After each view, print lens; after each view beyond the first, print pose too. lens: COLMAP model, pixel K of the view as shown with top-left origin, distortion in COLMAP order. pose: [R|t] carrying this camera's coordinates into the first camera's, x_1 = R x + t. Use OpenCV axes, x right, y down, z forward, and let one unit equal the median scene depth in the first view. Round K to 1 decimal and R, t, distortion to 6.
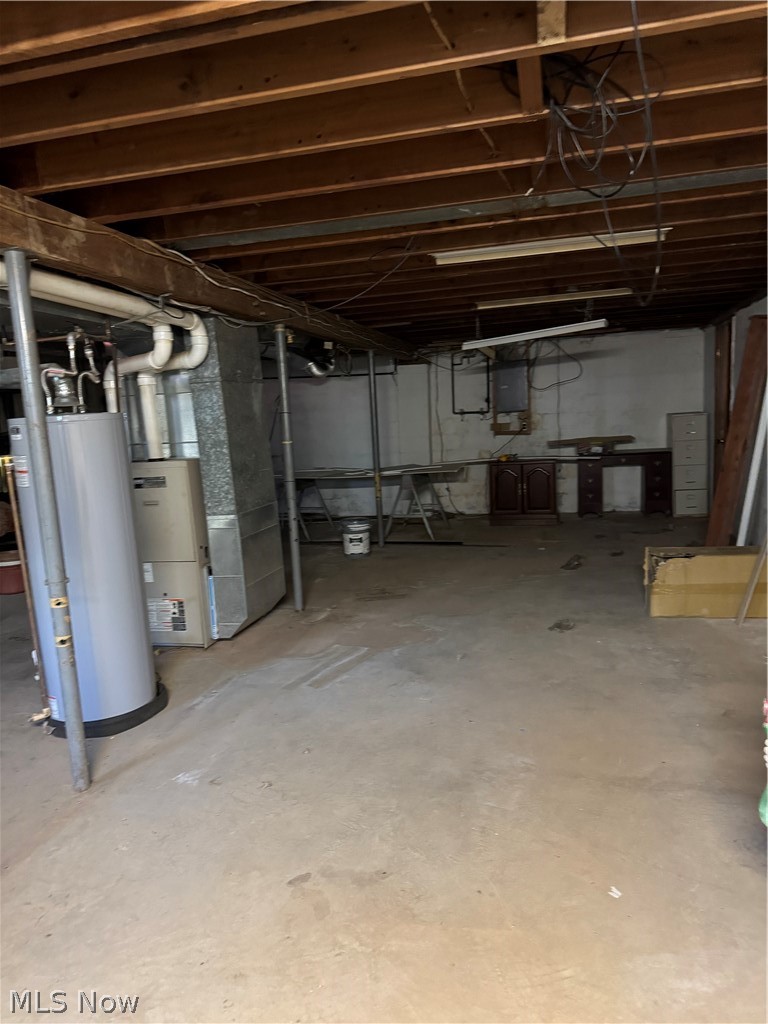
lens RADIAL K [[707.4, 0, 382.1], [0, 707.4, 512.7], [0, 0, 1]] dist [0.028719, -0.020233]
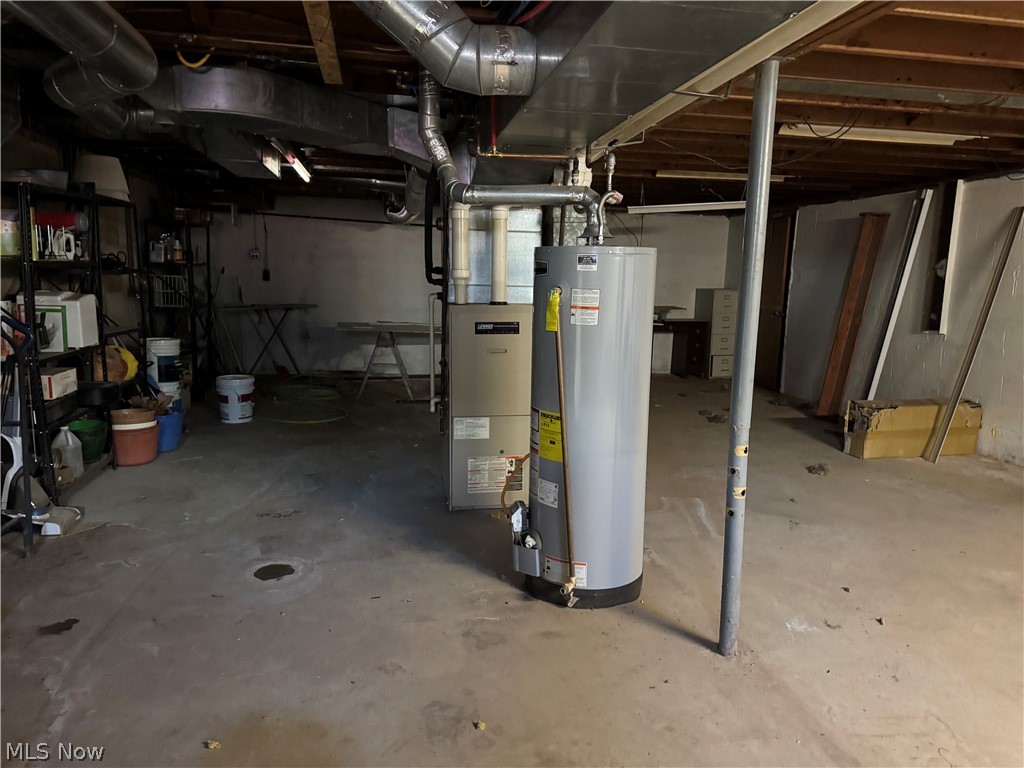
lens RADIAL K [[707.4, 0, 512.1], [0, 707.4, 385.2], [0, 0, 1]] dist [0.028719, -0.020233]
pose [[0.908164, 0.008311, 0.418531, -0.671184], [-0.012593, 0.999893, 0.007470, 0.023006], [-0.418424, -0.012055, 0.908172, 0.174863]]
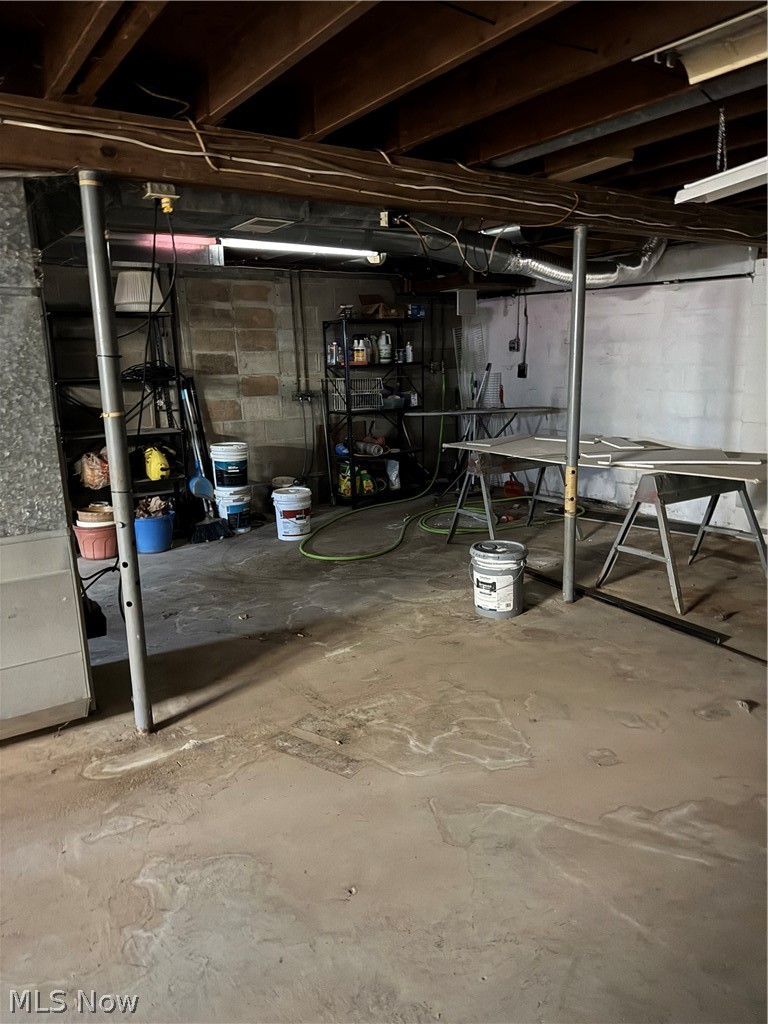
lens RADIAL K [[707.4, 0, 381.9], [0, 707.4, 512.9], [0, 0, 1]] dist [0.028719, -0.020233]
pose [[0.746713, 0.166459, -0.643981, 0.387629], [-0.099867, 0.985261, 0.138876, -0.133276], [0.657606, -0.039388, 0.752331, 0.825228]]
